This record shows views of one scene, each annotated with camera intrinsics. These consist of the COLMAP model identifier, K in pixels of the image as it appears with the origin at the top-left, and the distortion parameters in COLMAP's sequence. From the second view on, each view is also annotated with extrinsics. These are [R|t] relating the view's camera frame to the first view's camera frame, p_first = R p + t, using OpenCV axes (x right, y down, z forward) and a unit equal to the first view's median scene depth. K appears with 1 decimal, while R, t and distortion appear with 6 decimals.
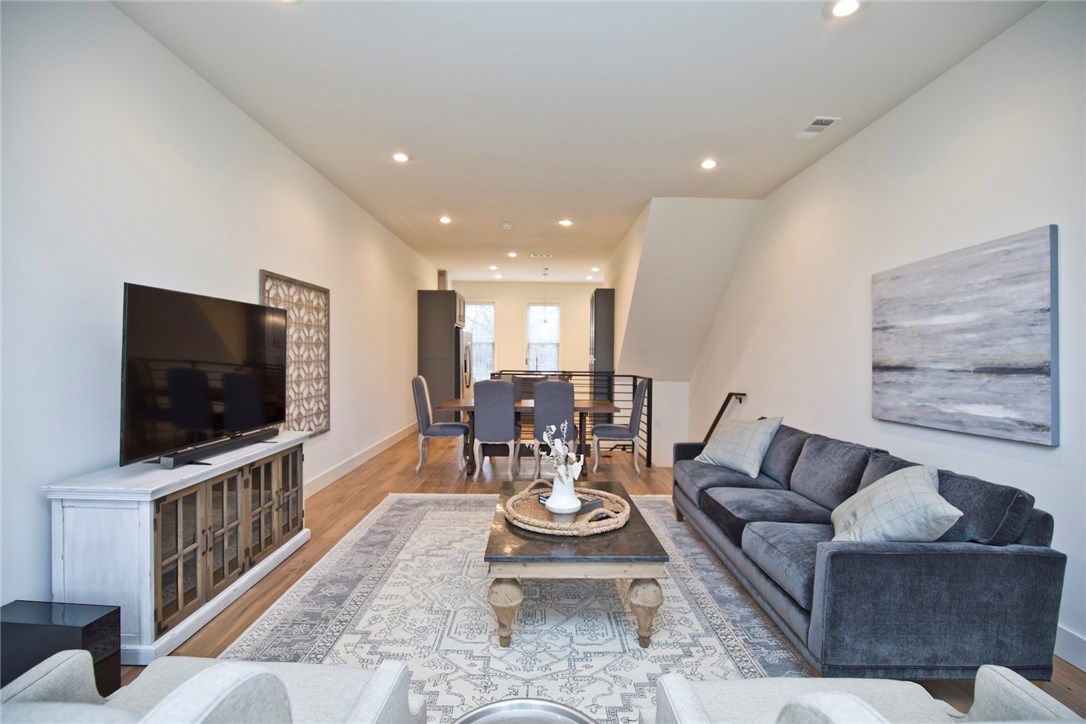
lens RADIAL K [[499.8, 0, 543.0], [0, 499.8, 362.0], [0, 0, 1]] dist [-0.022039, -0.000049]
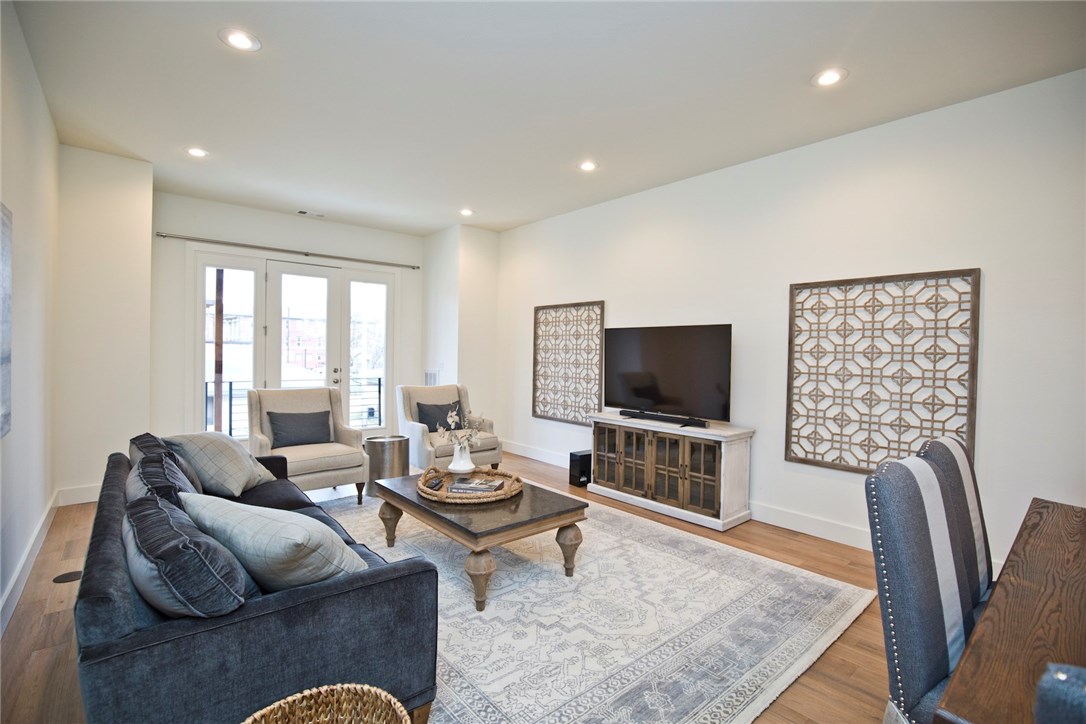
lens RADIAL K [[499.8, 0, 543.0], [0, 499.8, 362.0], [0, 0, 1]] dist [-0.022039, -0.000049]
pose [[-0.762232, -0.013103, -0.647171, 0.663969], [-0.039265, 0.998890, 0.026022, -0.036464], [0.646111, 0.045246, -0.761901, 1.910175]]
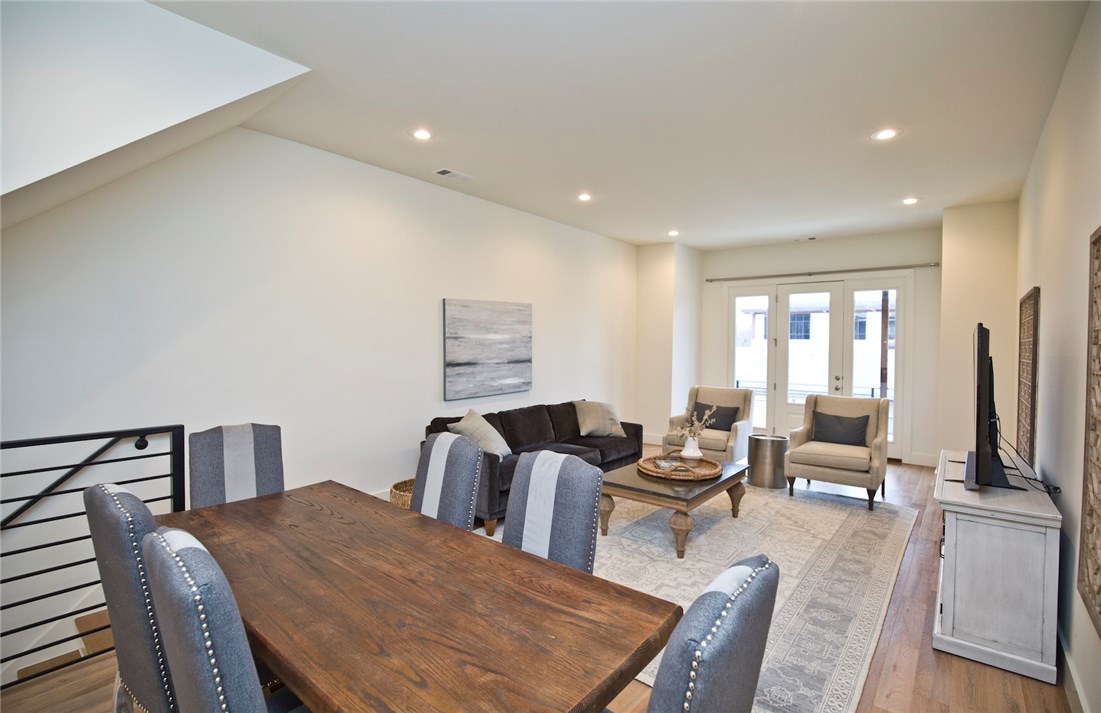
lens RADIAL K [[507.8, 0, 571.4], [0, 507.8, 354.1], [0, 0, 1]] dist [-0.001609, -0.000149]
pose [[-0.785110, -0.034734, 0.618382, -0.604388], [-0.013816, 0.999160, 0.038581, -0.095389], [-0.619203, 0.021747, -0.784930, 2.282006]]
